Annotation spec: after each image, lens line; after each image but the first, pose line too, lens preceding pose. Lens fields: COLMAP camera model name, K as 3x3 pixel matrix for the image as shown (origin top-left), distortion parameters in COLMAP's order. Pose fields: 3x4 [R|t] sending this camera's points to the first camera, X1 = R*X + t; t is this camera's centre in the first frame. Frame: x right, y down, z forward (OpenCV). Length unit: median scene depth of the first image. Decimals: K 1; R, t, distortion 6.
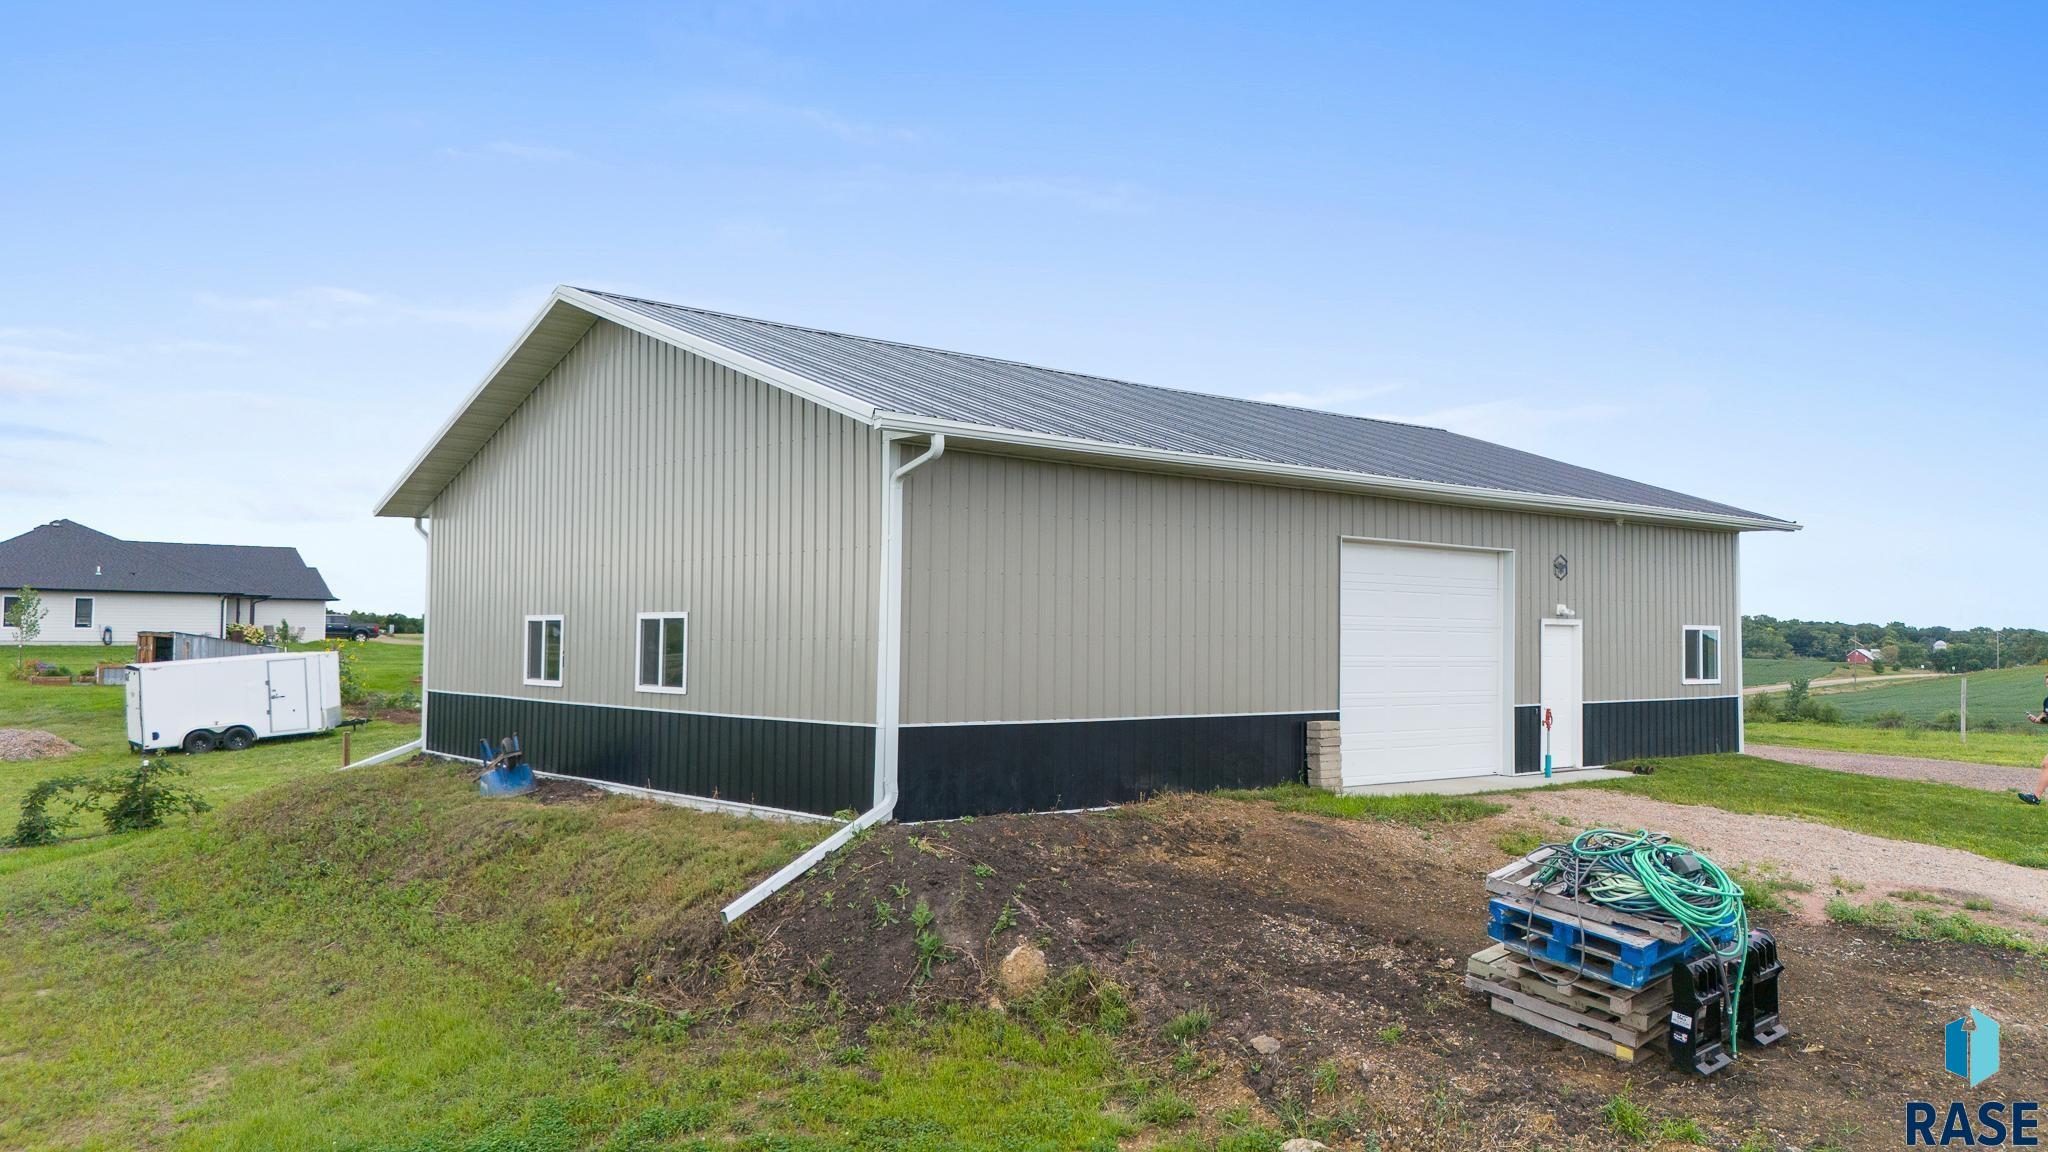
lens RADIAL K [[1513.0, 0, 1018.7], [0, 1513.0, 570.4], [0, 0, 1]] dist [0.042639, -0.023628]
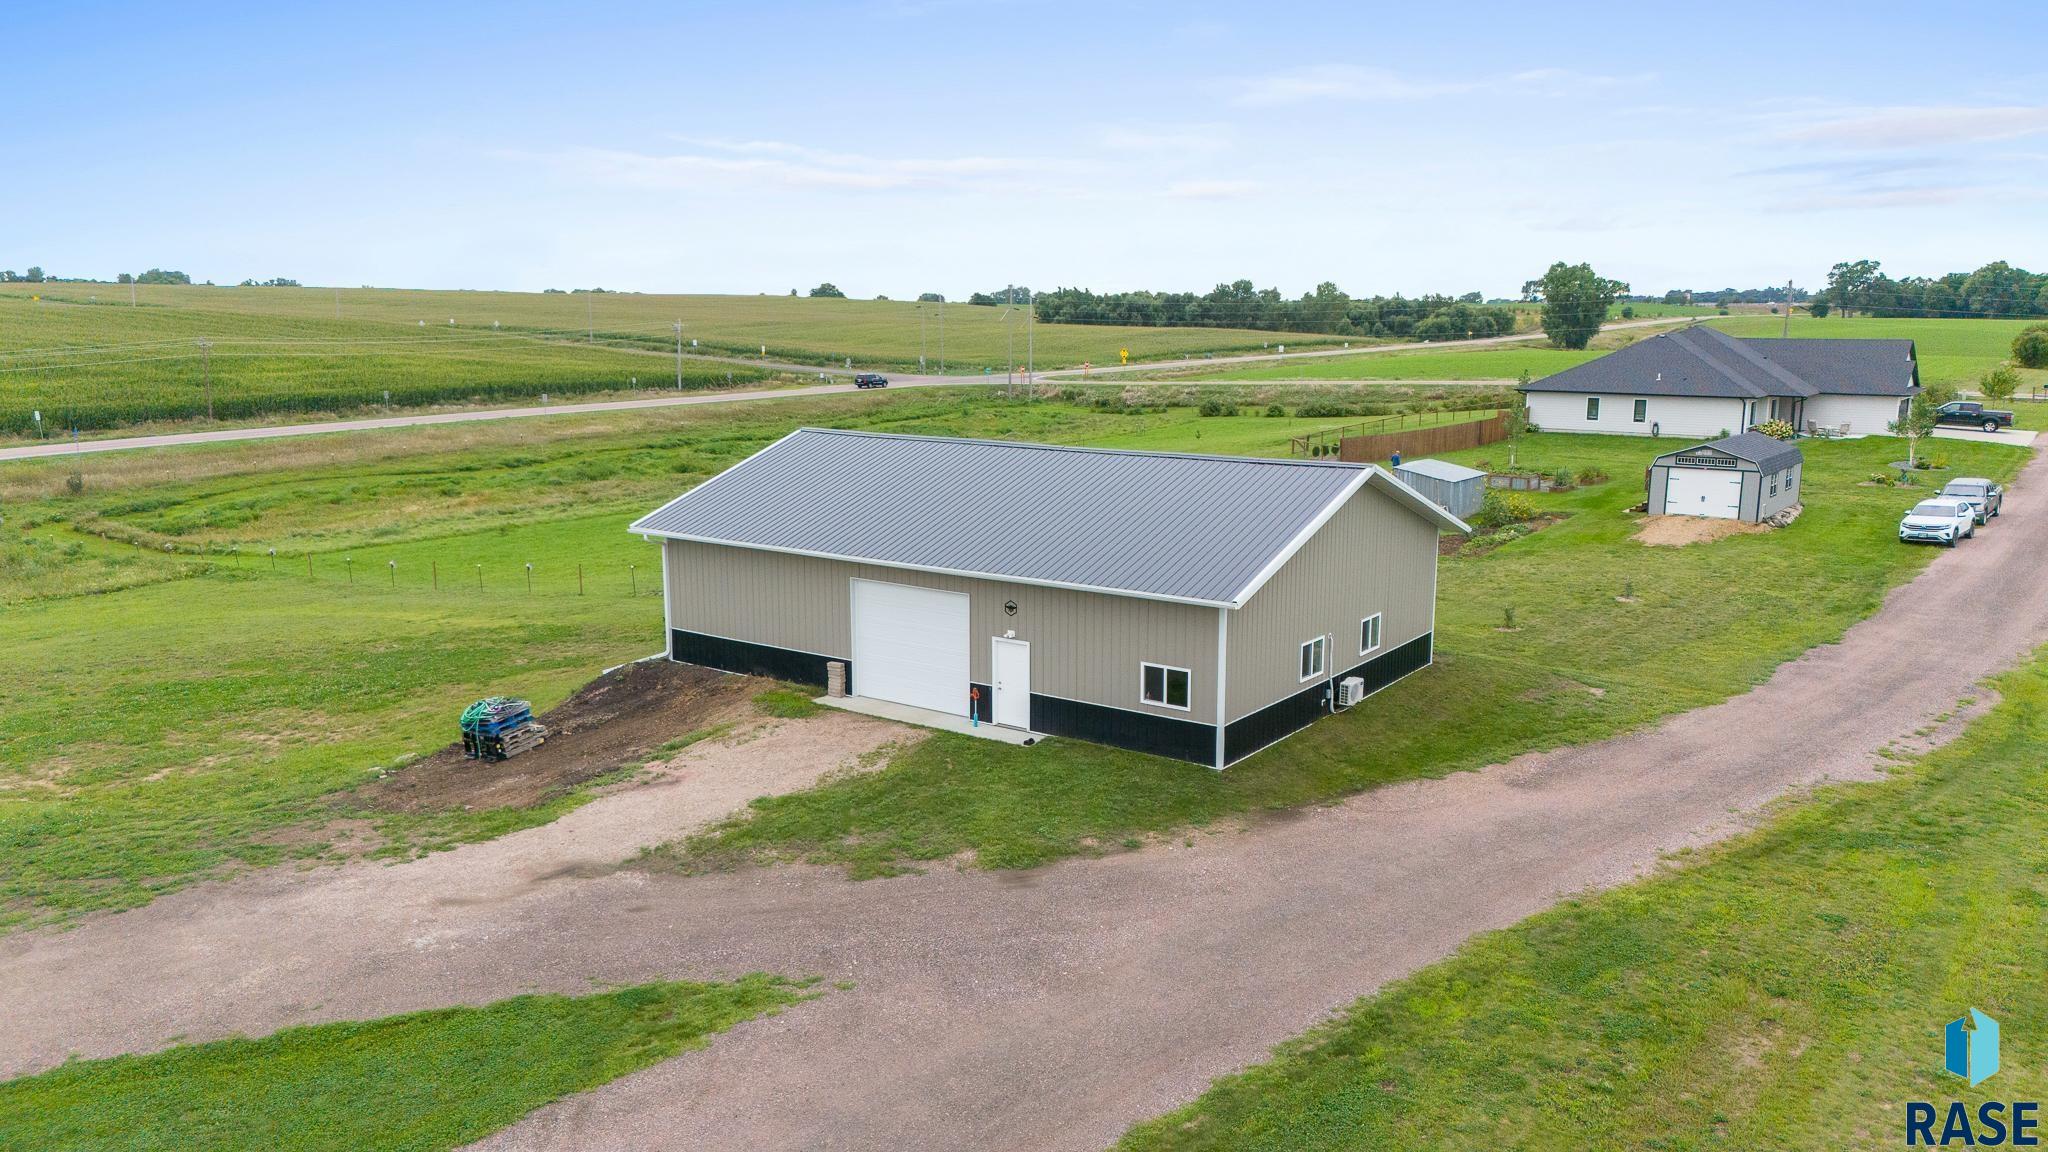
lens RADIAL K [[1513.0, 0, 1027.6], [0, 1513.0, 542.6], [0, 0, 1]] dist [0.042639, -0.023628]
pose [[0.263237, 0.139665, -0.954568, 1.892885], [0.042410, 0.986833, 0.156081, -0.322894], [0.963799, -0.081569, 0.253848, 0.604764]]
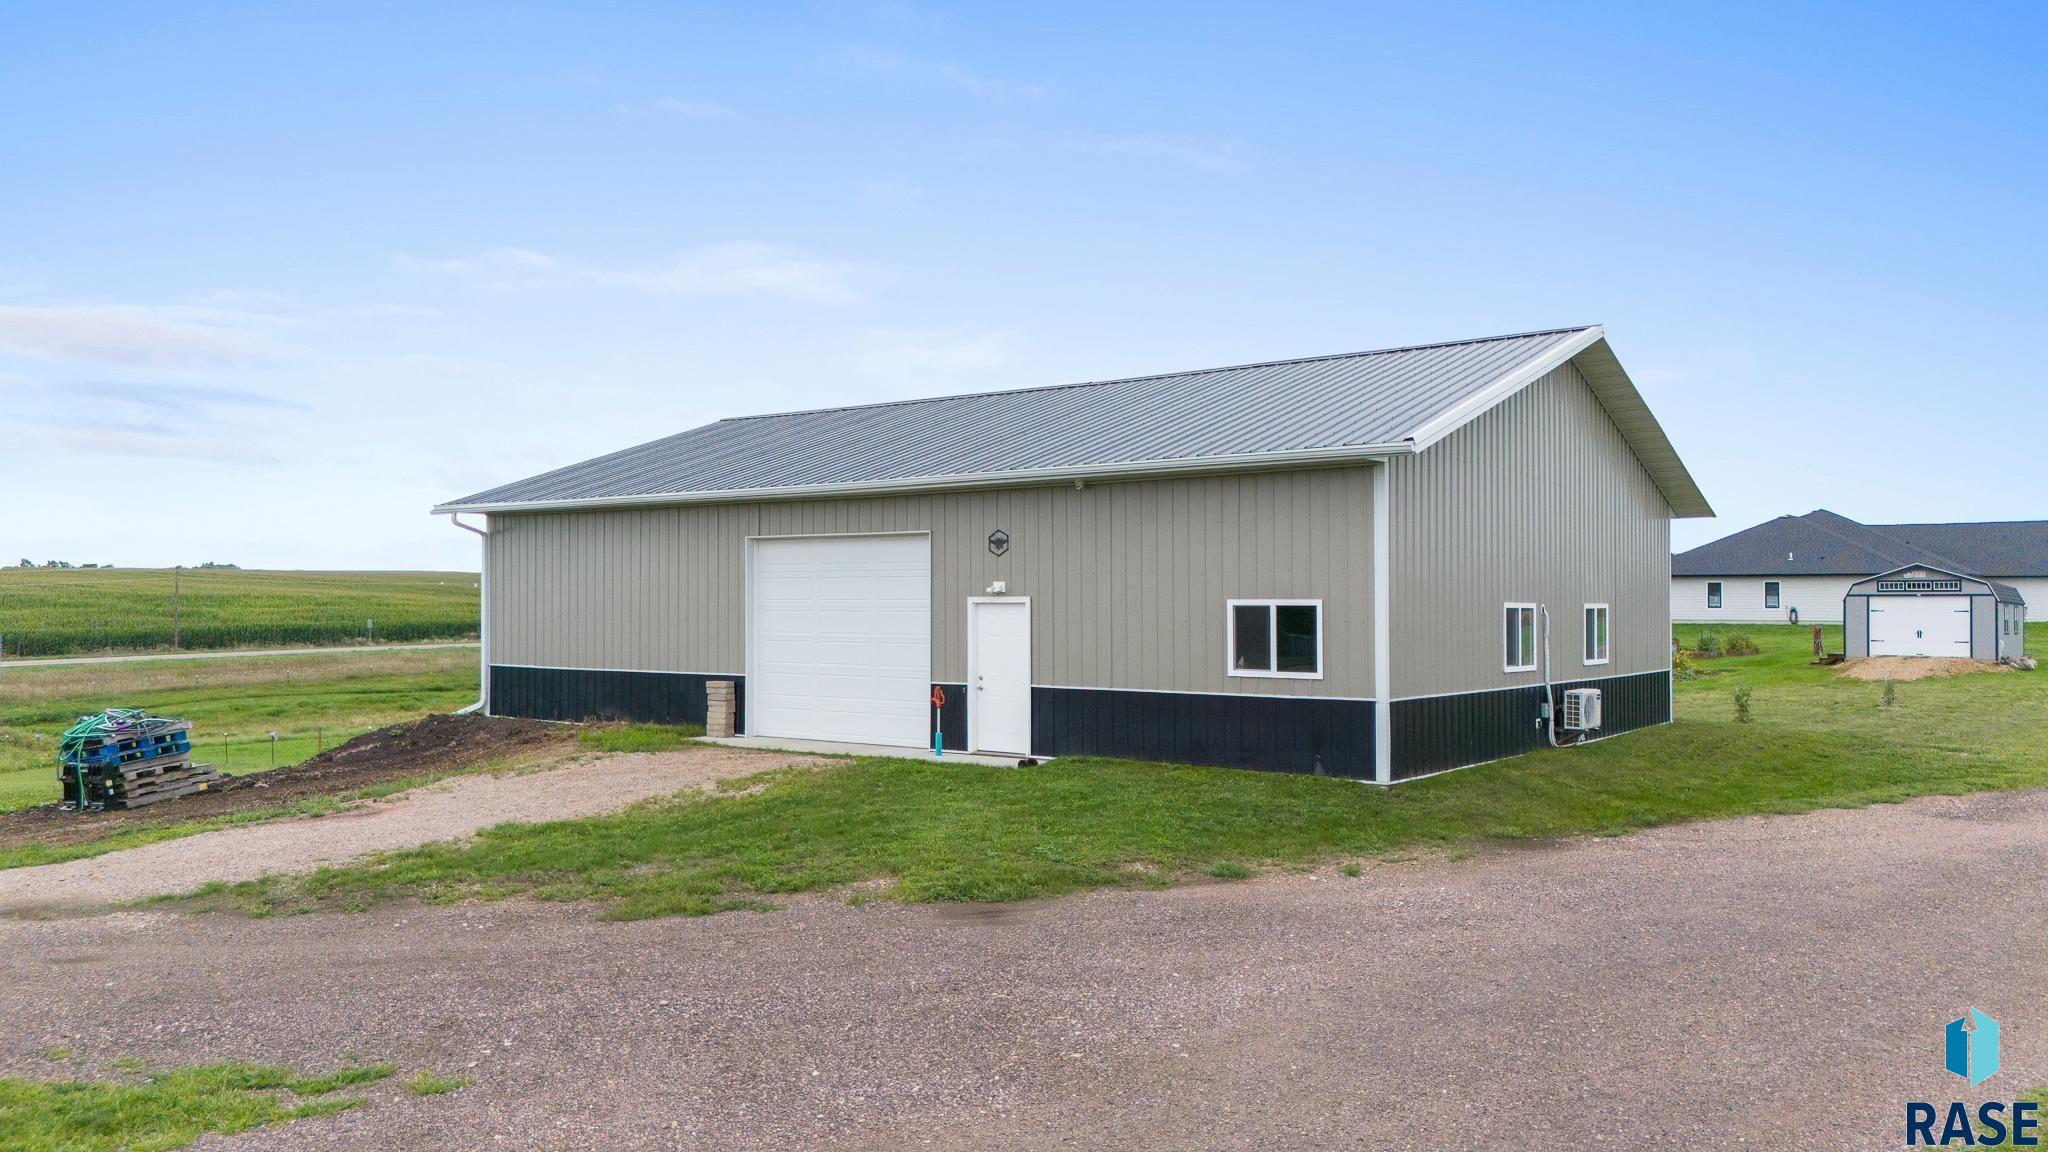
lens RADIAL K [[1513.0, 0, 1027.7], [0, 1513.0, 585.0], [0, 0, 1]] dist [0.042639, -0.023628]
pose [[0.238467, -0.022589, -0.970888, 1.275174], [0.044701, 0.998925, -0.012262, 0.036630], [0.970121, -0.040476, 0.239220, 0.782911]]
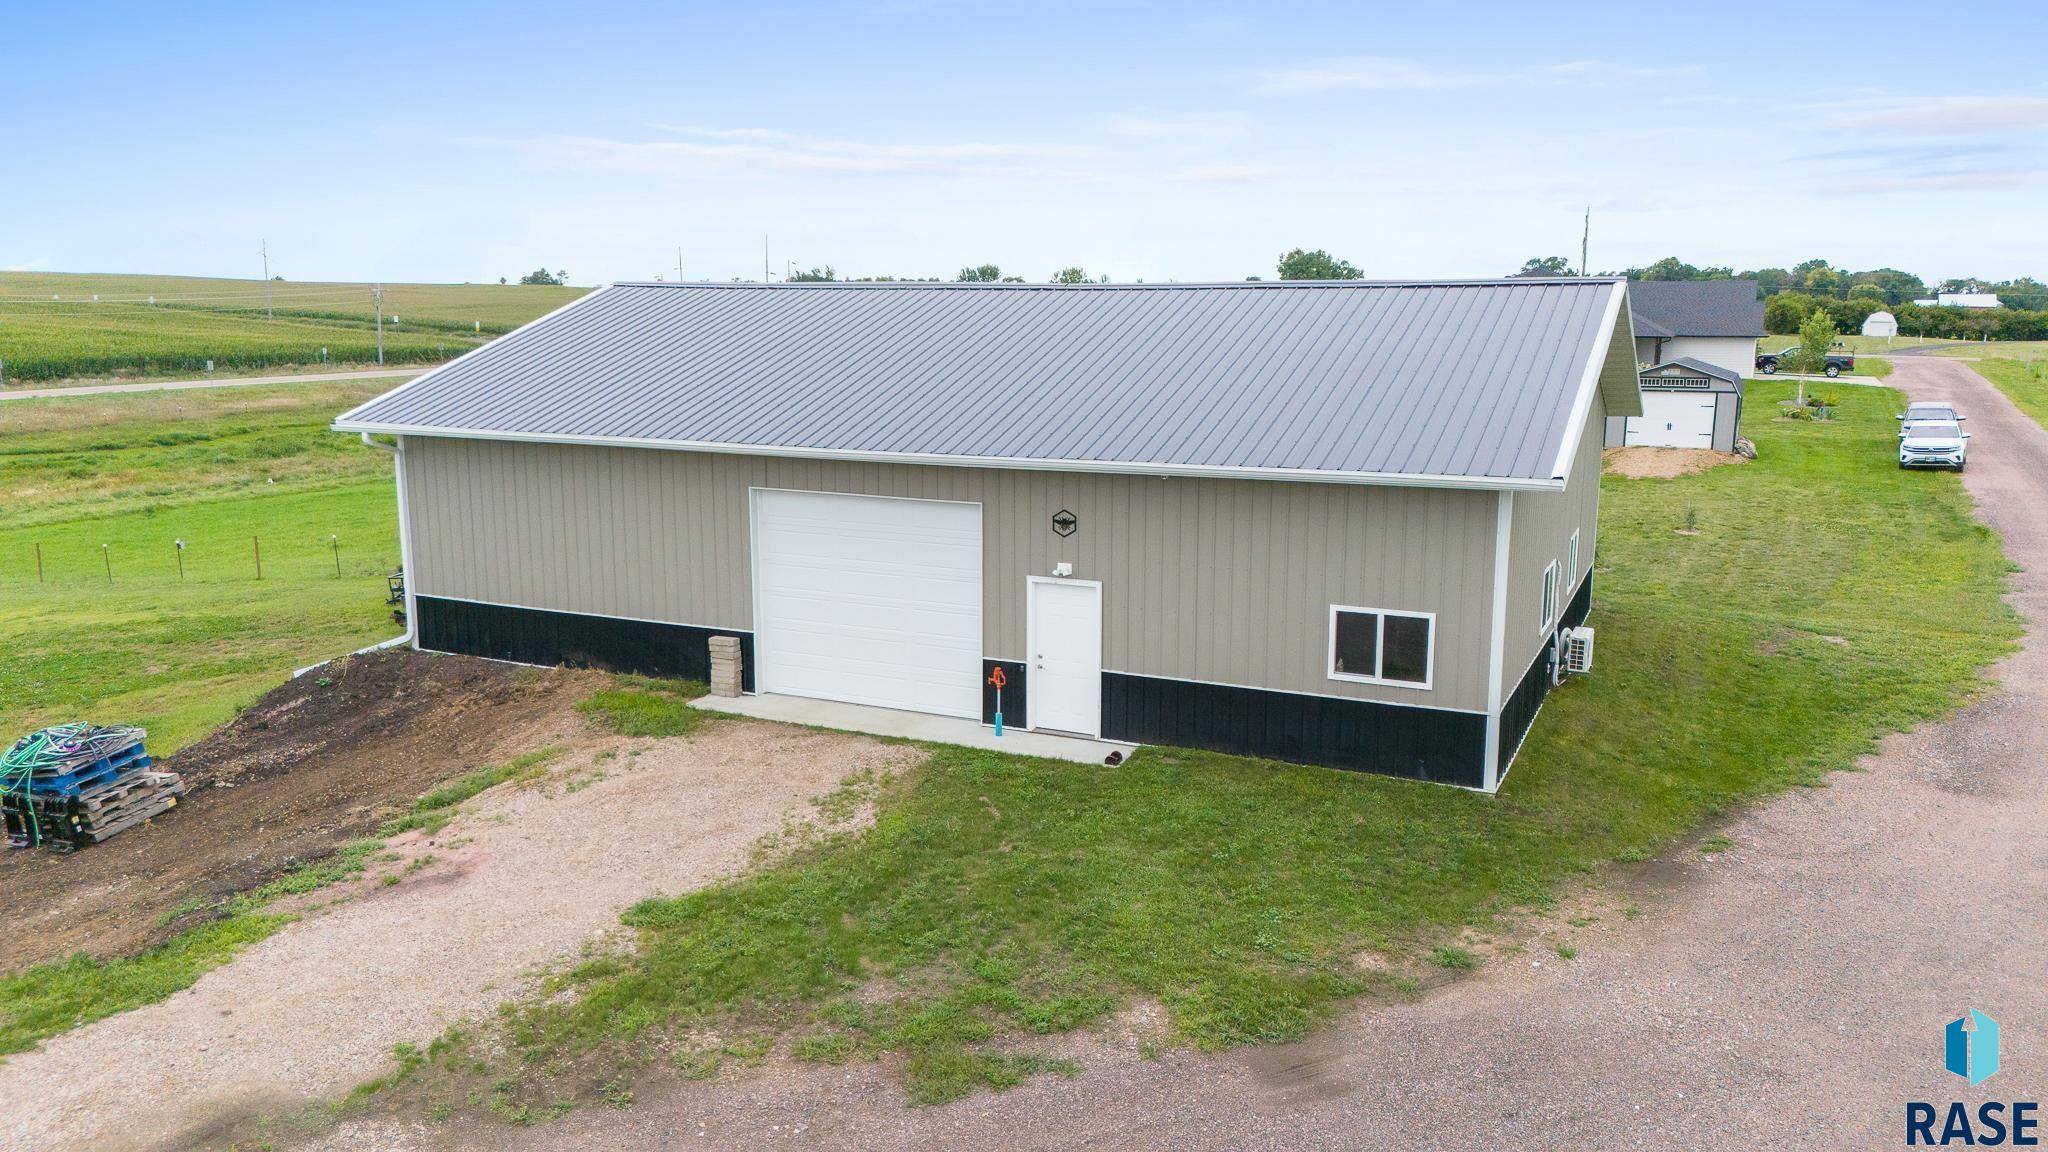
lens RADIAL K [[1513.0, 0, 1024.7], [0, 1513.0, 565.2], [0, 0, 1]] dist [0.042639, -0.023628]
pose [[0.428459, 0.143906, -0.892028, 1.160708], [0.040721, 0.983157, 0.178166, -0.140509], [0.902643, -0.112661, 0.415382, 0.589076]]
